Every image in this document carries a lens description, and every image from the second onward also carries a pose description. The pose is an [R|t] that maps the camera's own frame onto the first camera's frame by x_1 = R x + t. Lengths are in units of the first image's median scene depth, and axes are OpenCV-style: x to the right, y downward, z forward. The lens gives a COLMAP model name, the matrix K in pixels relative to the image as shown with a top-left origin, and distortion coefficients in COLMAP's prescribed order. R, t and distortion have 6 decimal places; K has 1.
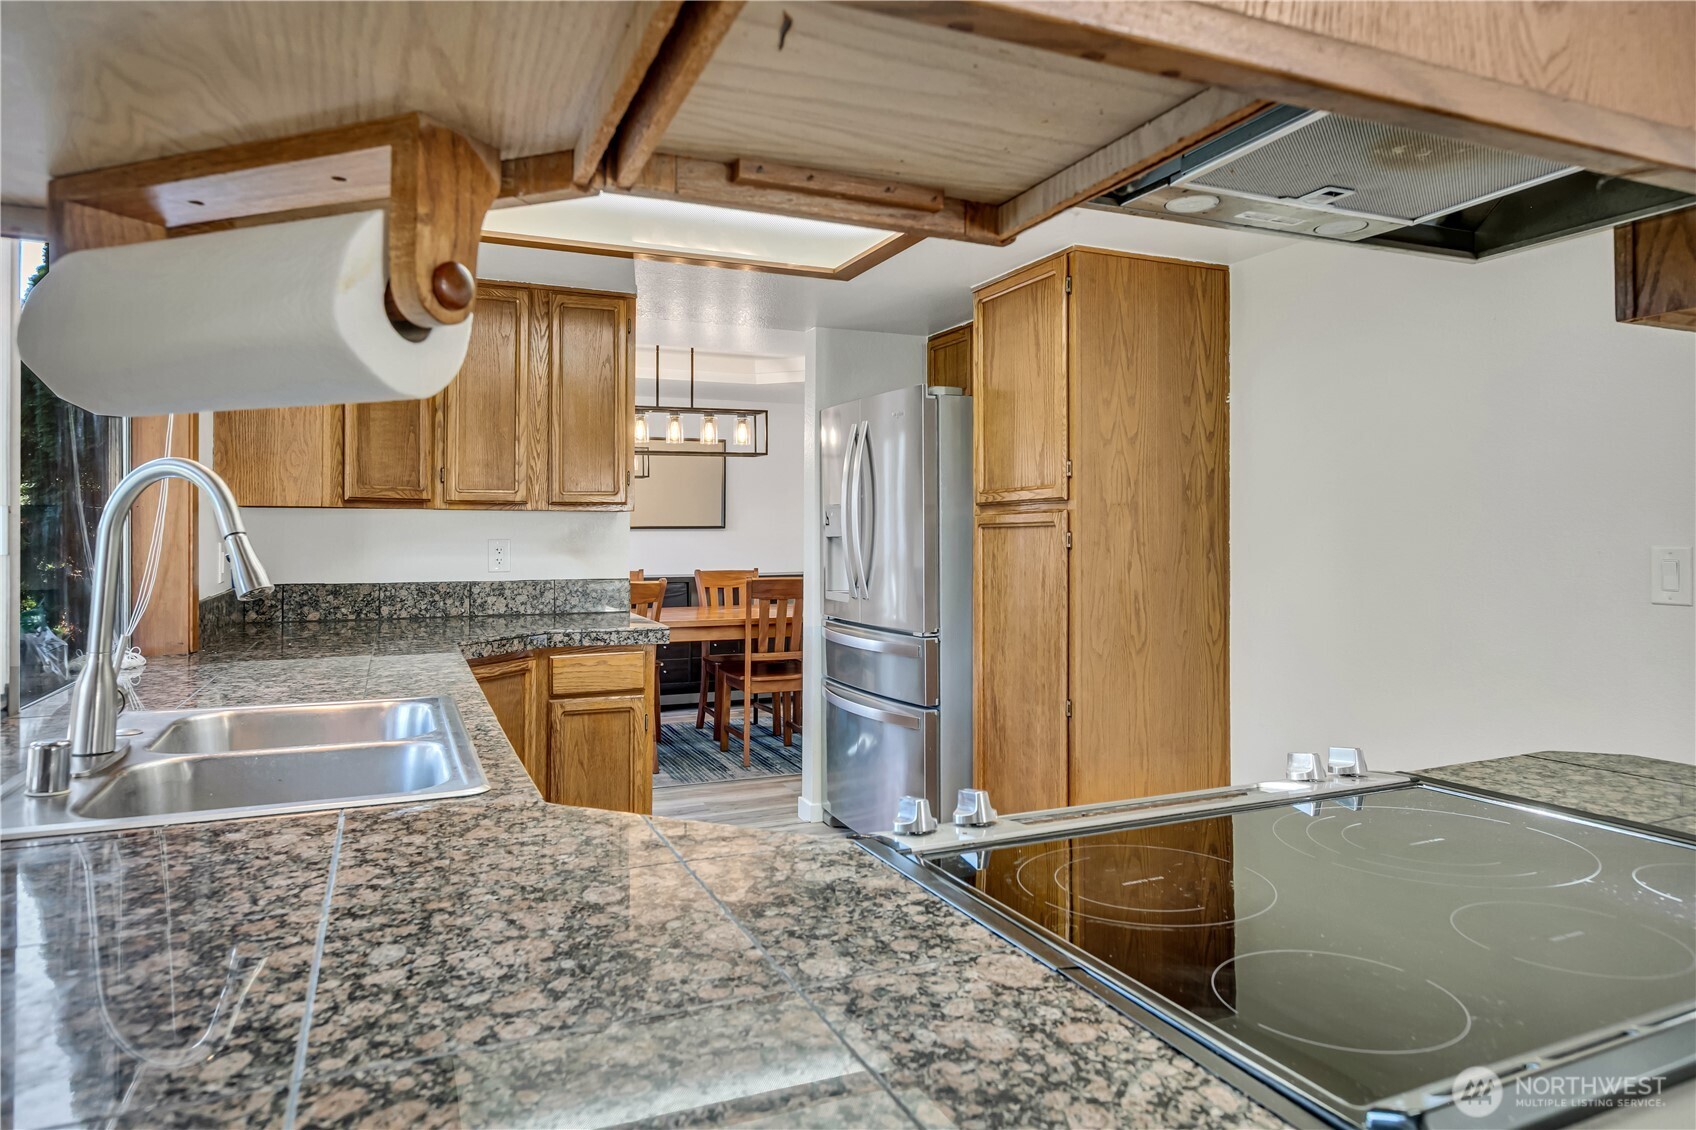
lens RADIAL K [[1095.5, 0, 876.9], [0, 1095.5, 519.2], [0, 0, 1]] dist [-0.001119, 0.000213]
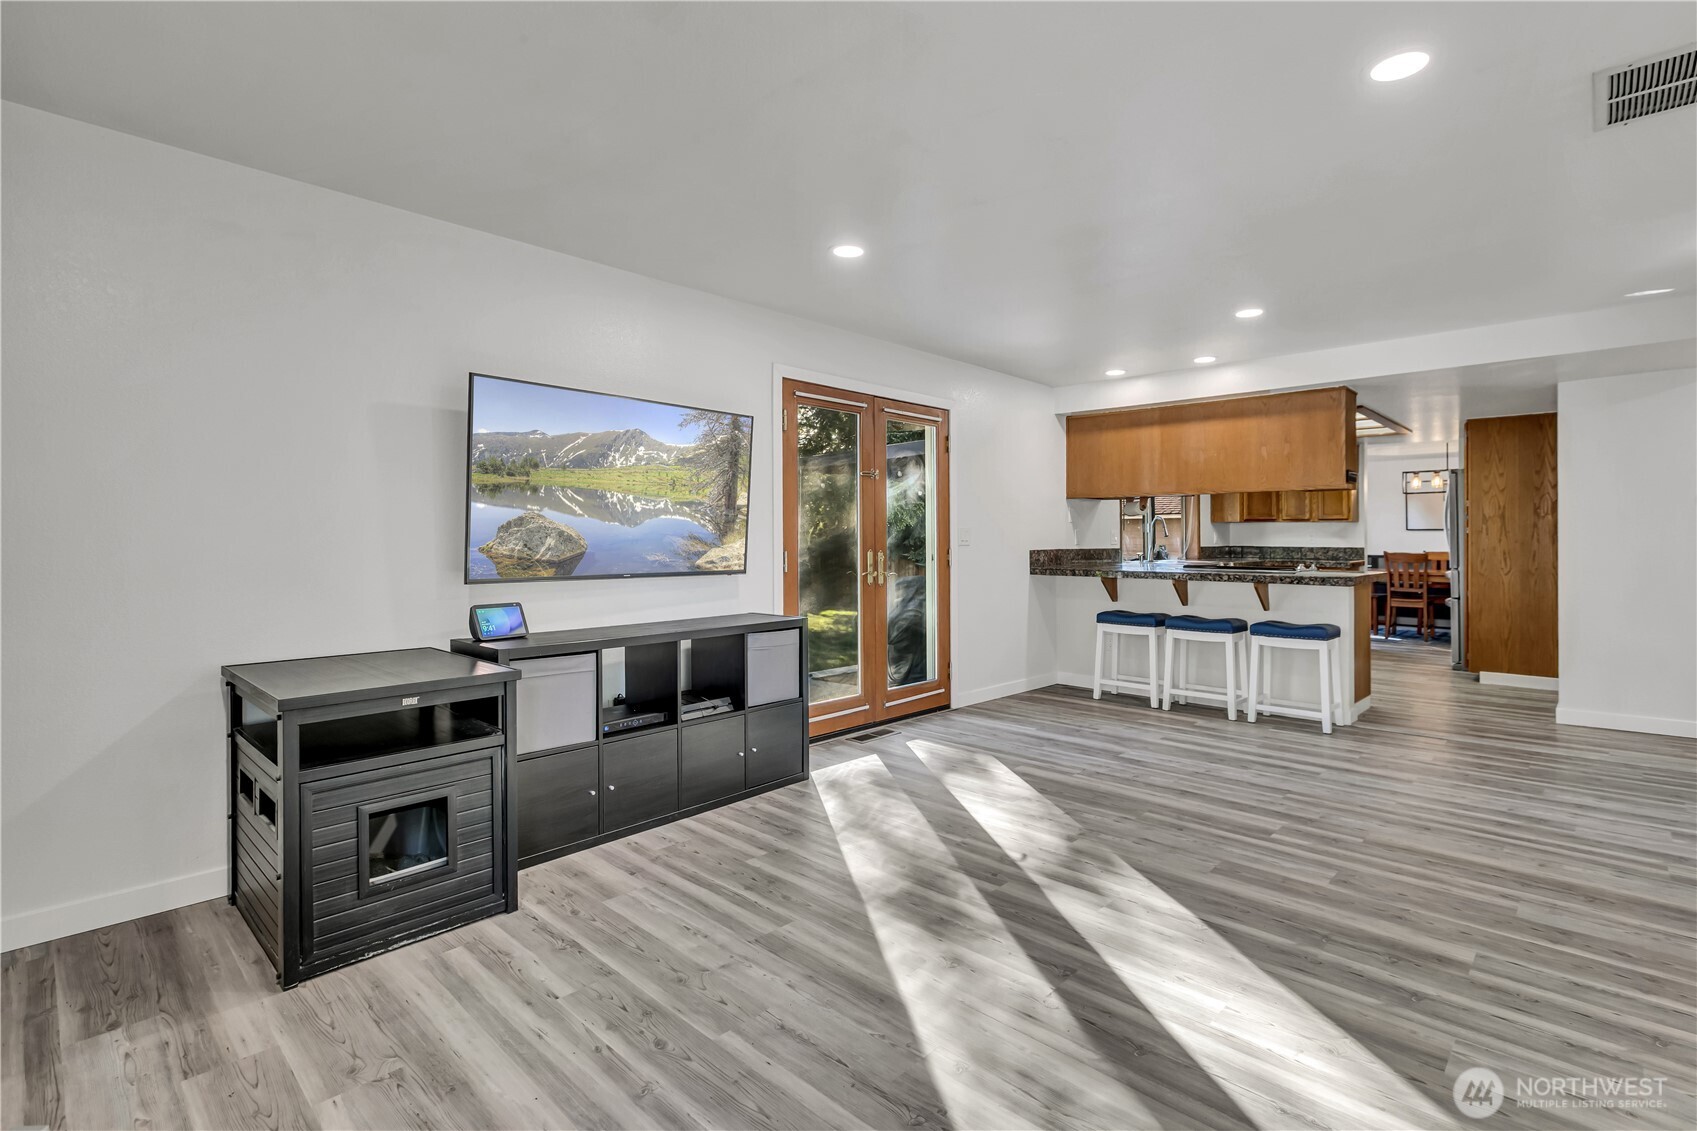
lens RADIAL K [[803.4, 0, 869.4], [0, 803.4, 539.8], [0, 0, 1]] dist [-0.002167, -0.001404]
pose [[0.393685, 0.004931, -0.919232, 1.259970], [0.003801, 0.999968, 0.006992, 0.020993], [0.919237, -0.006247, 0.393654, -0.988171]]
